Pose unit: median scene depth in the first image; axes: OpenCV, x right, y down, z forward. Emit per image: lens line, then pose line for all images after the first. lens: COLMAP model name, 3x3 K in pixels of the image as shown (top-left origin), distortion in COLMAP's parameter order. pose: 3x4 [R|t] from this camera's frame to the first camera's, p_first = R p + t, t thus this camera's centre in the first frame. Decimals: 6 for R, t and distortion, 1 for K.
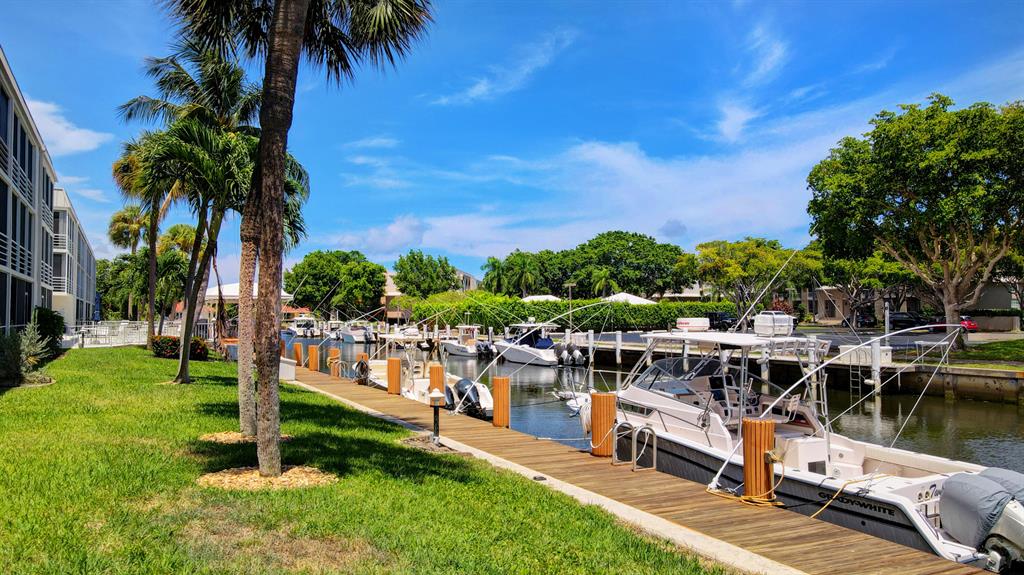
lens RADIAL K [[777.9, 0, 512.8], [0, 777.9, 287.3], [0, 0, 1]] dist [0.008429, -0.001796]
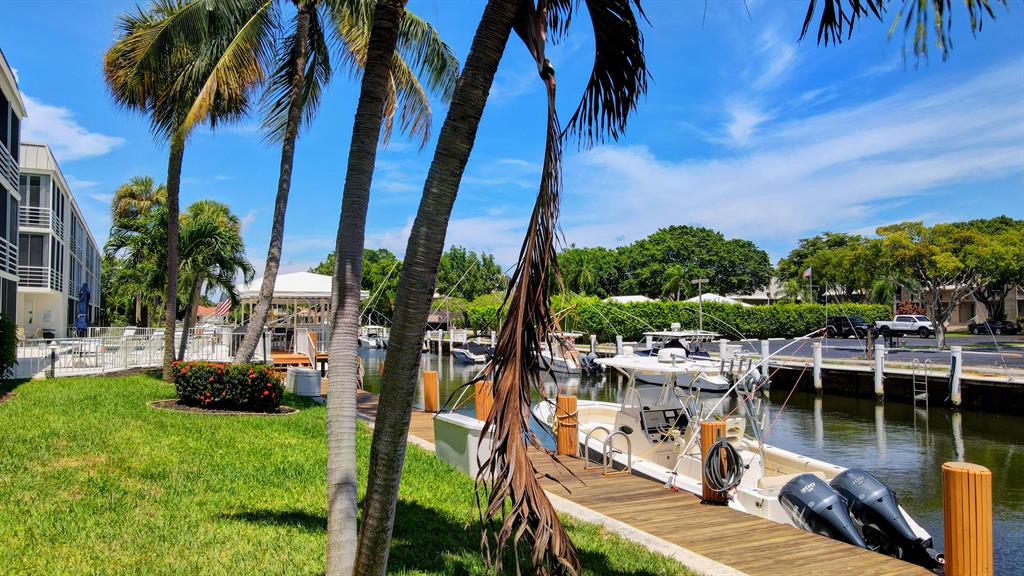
lens RADIAL K [[777.9, 0, 510.1], [0, 777.9, 288.1], [0, 0, 1]] dist [0.008429, -0.001796]
pose [[0.999899, 0.000338, -0.014200, -0.055657], [-0.000392, 0.999993, -0.003806, 0.003693], [0.014198, 0.003811, 0.999892, 0.116156]]
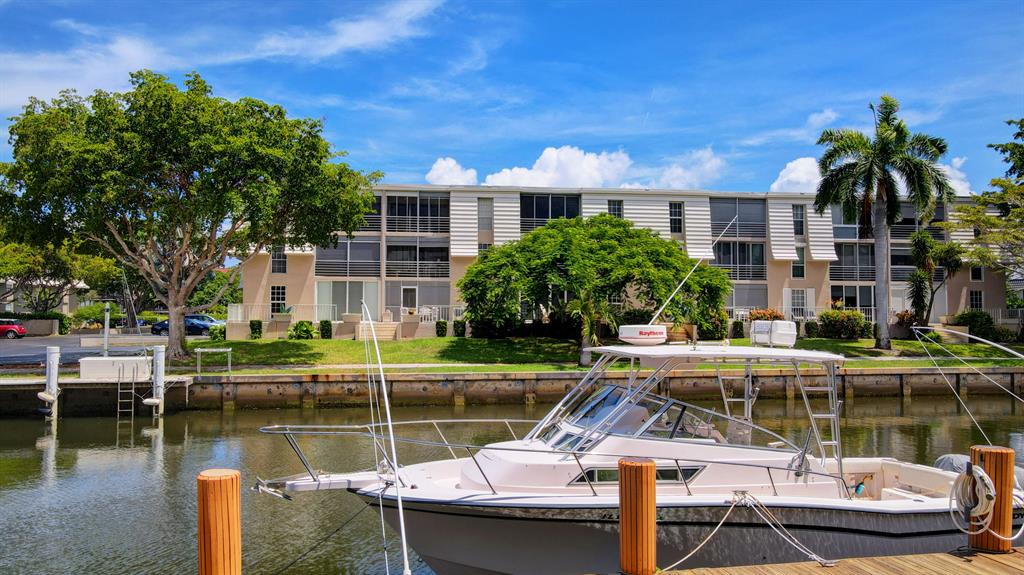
lens RADIAL K [[777.9, 0, 506.6], [0, 777.9, 281.9], [0, 0, 1]] dist [0.008429, -0.001796]
pose [[0.296171, 0.040814, 0.954263, -0.141823], [-0.031967, 0.998950, -0.032804, 0.008378], [-0.954600, -0.020789, 0.297164, 0.280036]]
